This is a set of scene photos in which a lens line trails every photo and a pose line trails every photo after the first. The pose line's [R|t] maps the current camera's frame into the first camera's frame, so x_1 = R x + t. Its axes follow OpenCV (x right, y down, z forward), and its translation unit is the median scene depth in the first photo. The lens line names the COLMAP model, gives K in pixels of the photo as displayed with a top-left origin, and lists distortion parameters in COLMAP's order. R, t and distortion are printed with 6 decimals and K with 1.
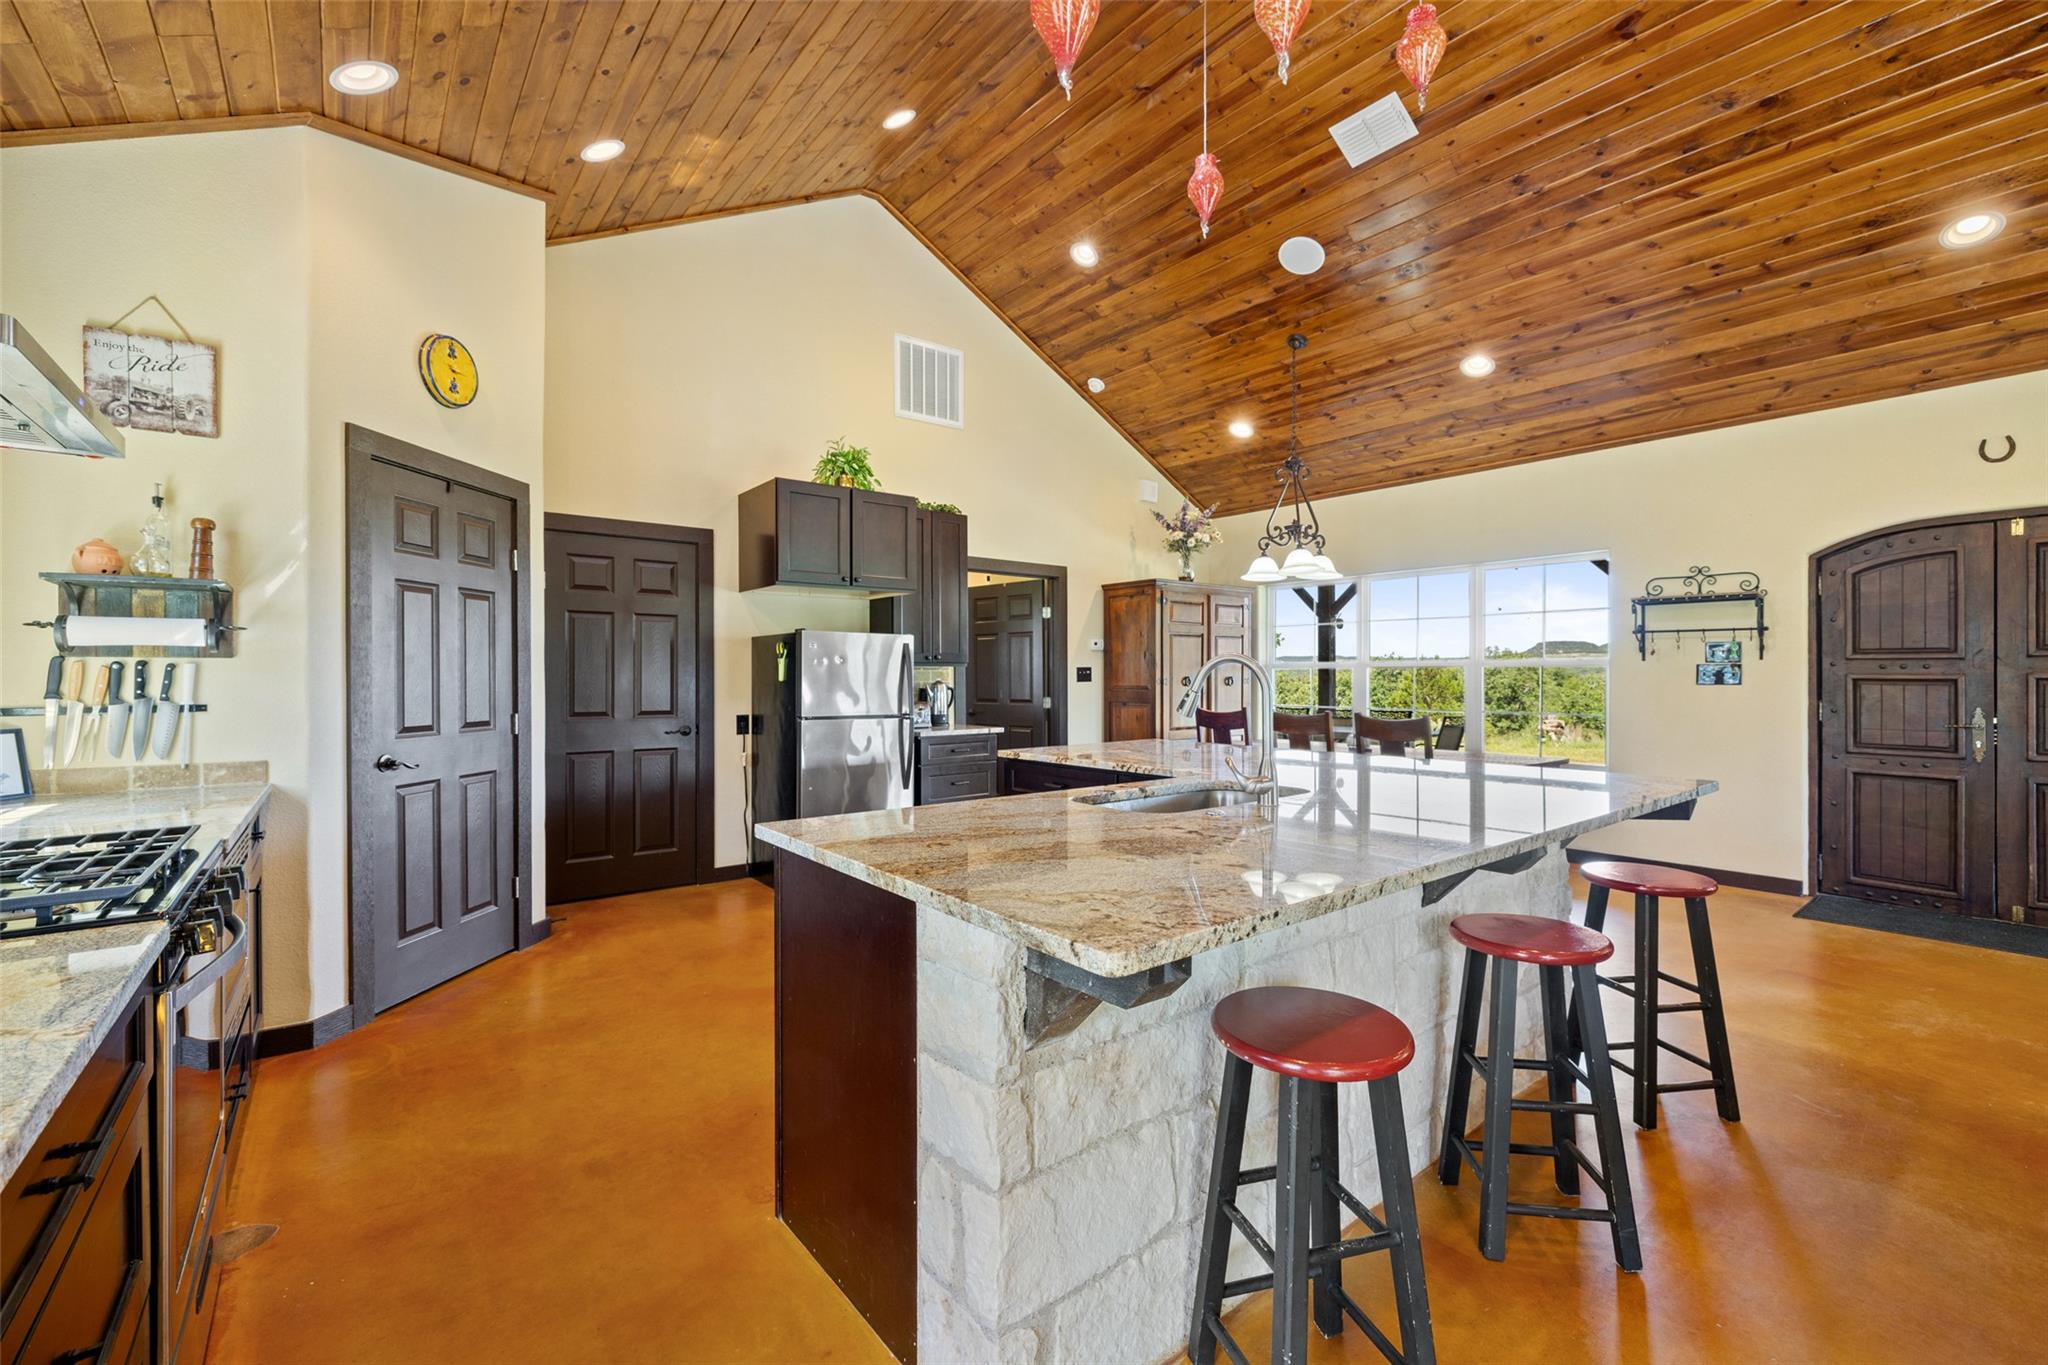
lens RADIAL K [[851.3, 0, 1024.7], [0, 851.3, 678.3], [0, 0, 1]] dist [0.000433, -0.000062]
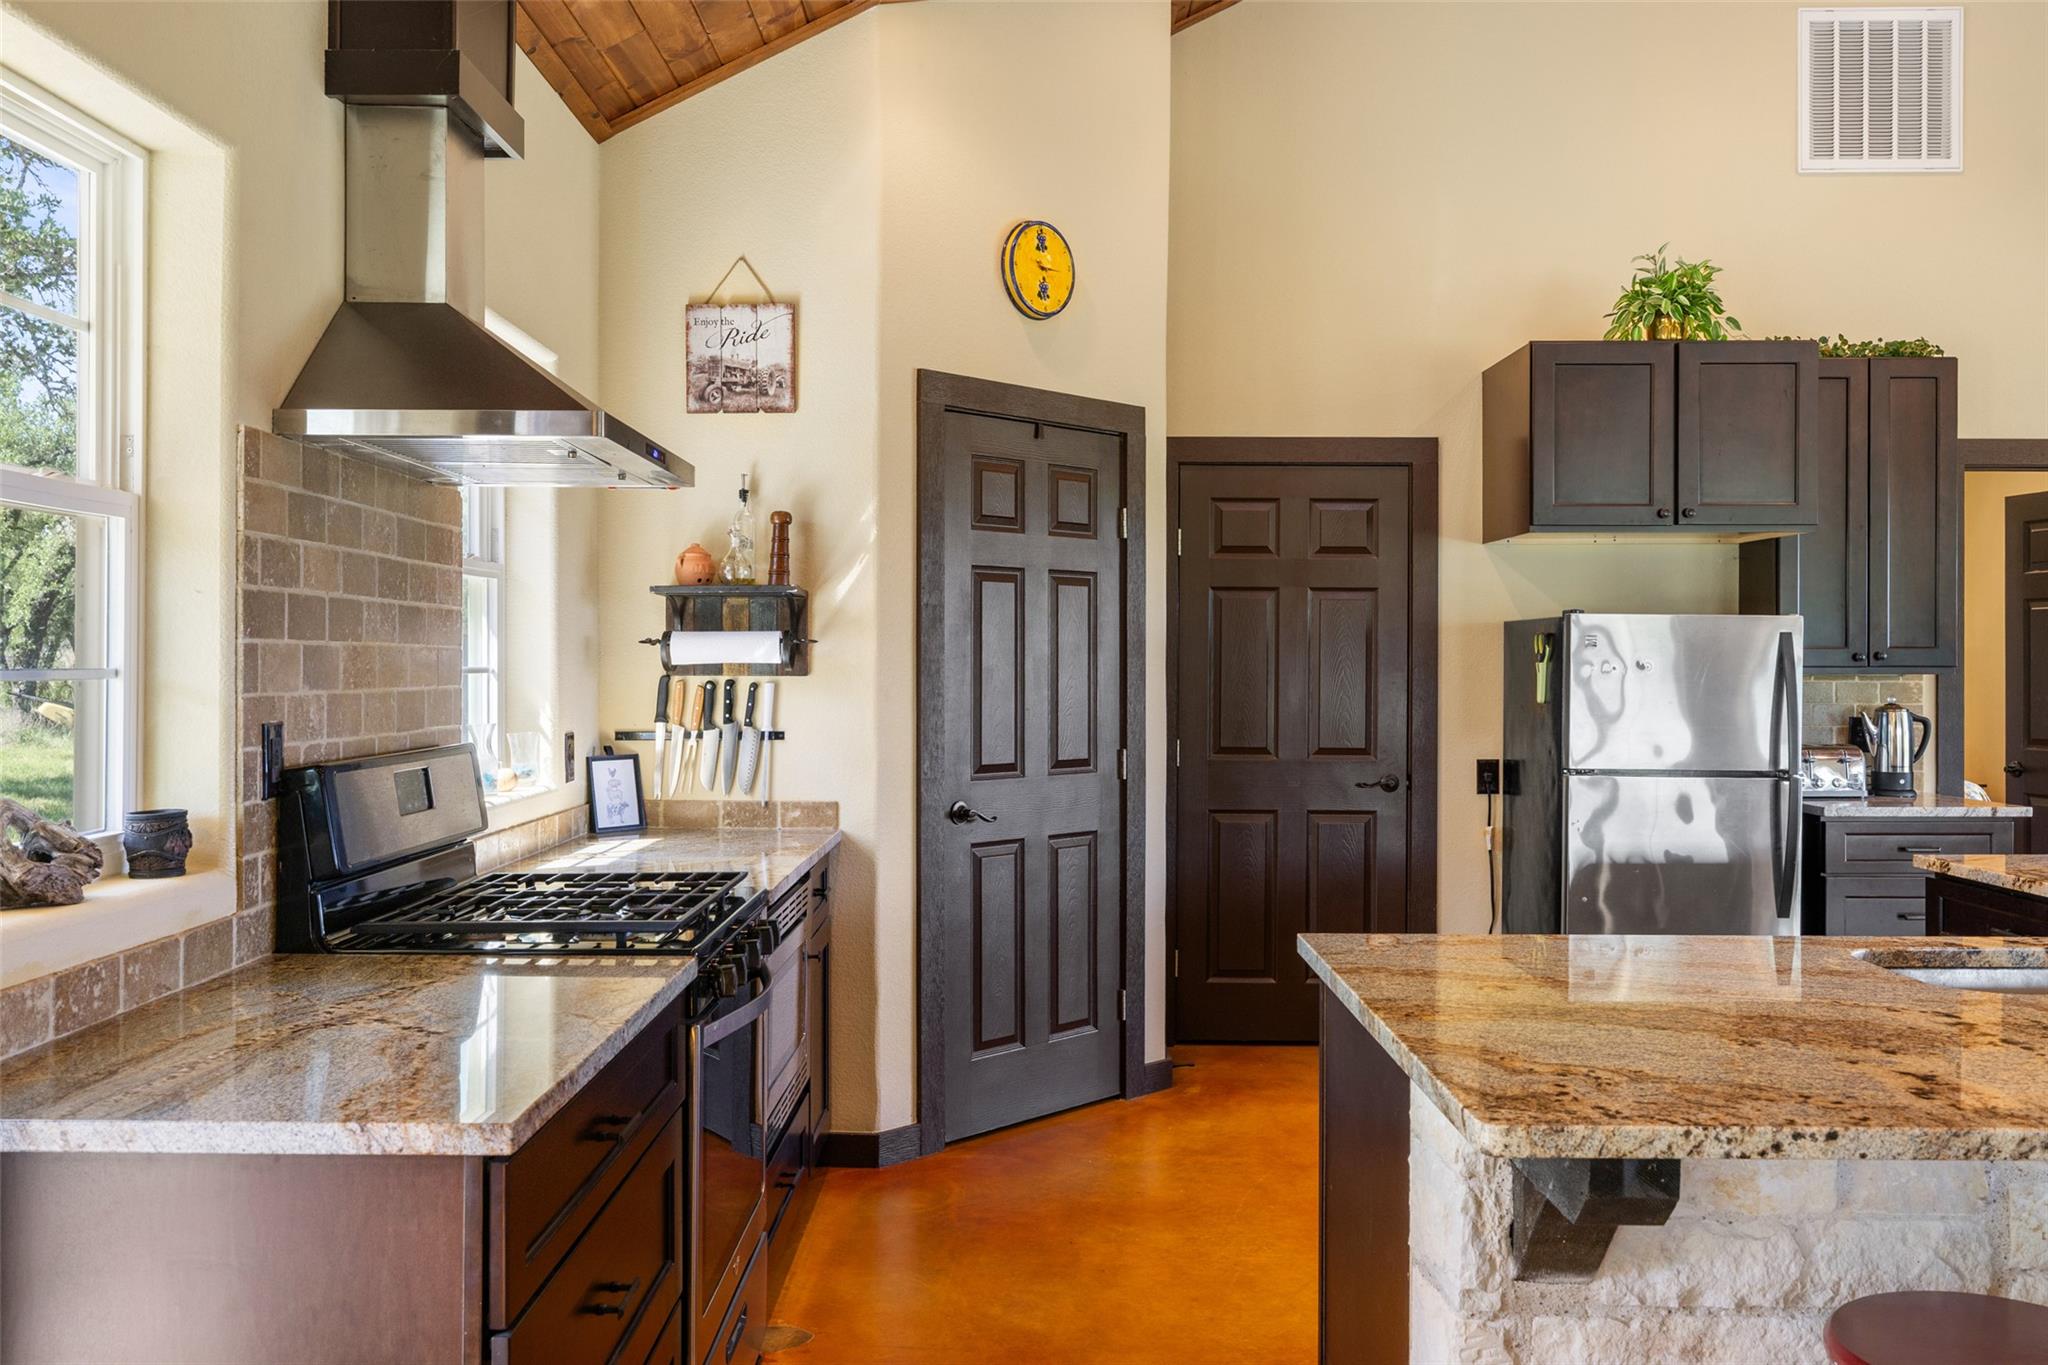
lens RADIAL K [[1749.2, 0, 1023.9], [0, 1749.2, 667.2], [0, 0, 1]] dist [0.000941, 0.000712]
pose [[0.782236, 0.005545, -0.622957, 0.199628], [-0.005488, 0.999983, 0.002010, -0.025077], [0.622958, 0.001846, 0.782253, -0.134773]]
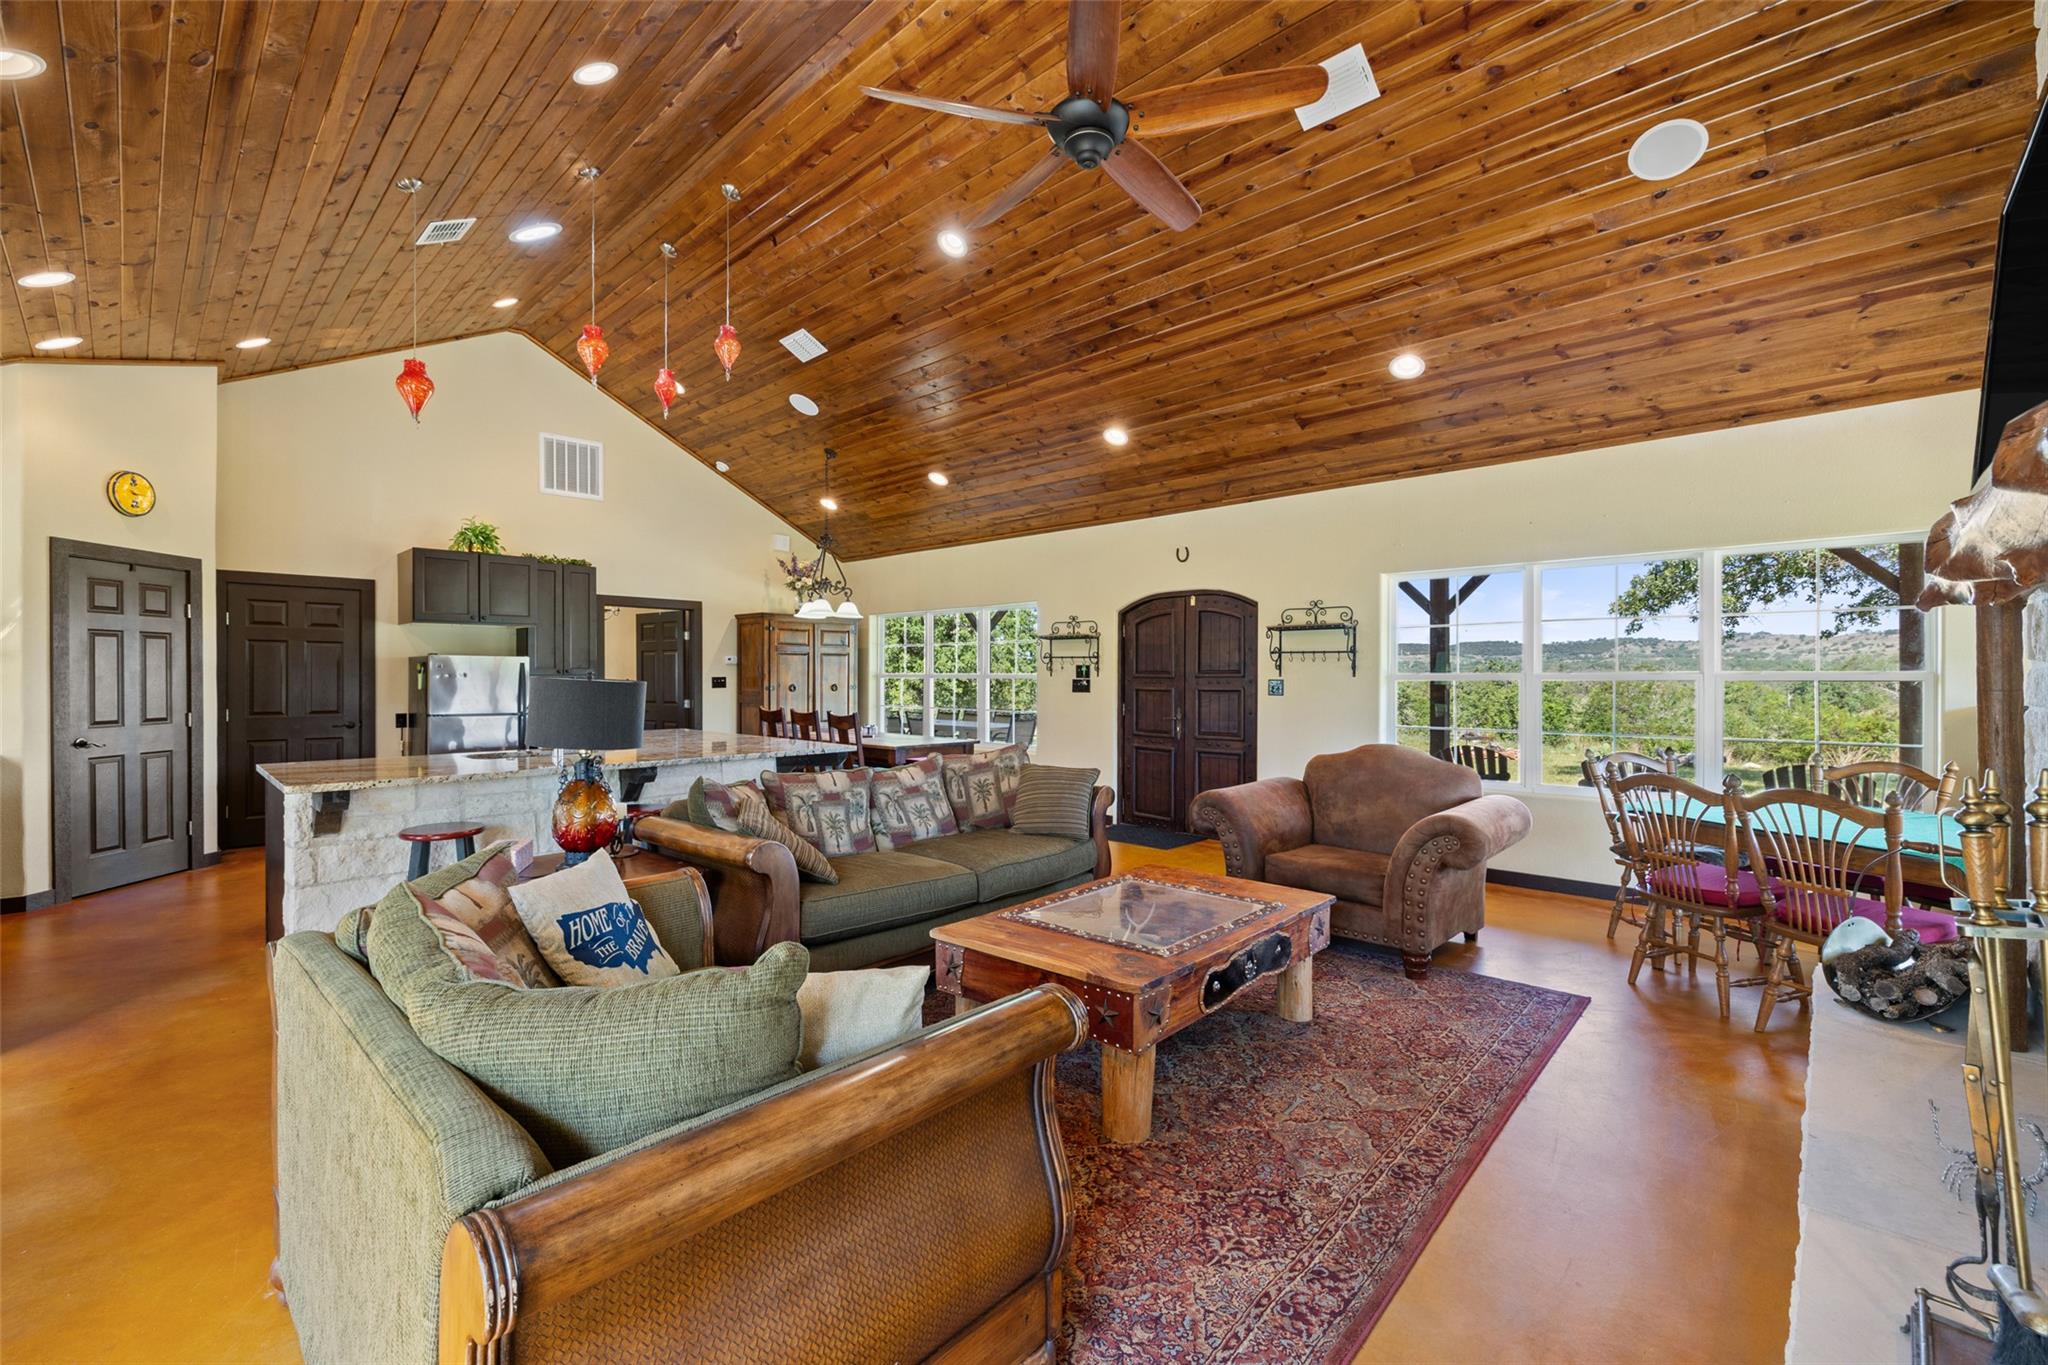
lens RADIAL K [[851.3, 0, 1023.9], [0, 851.3, 680.0], [0, 0, 1]] dist [0.000433, -0.000062]
pose [[0.990222, 0.002837, 0.139473, 0.625487], [-0.003355, 0.999988, 0.003480, -0.025743], [-0.139462, -0.003914, 0.990220, -0.666934]]
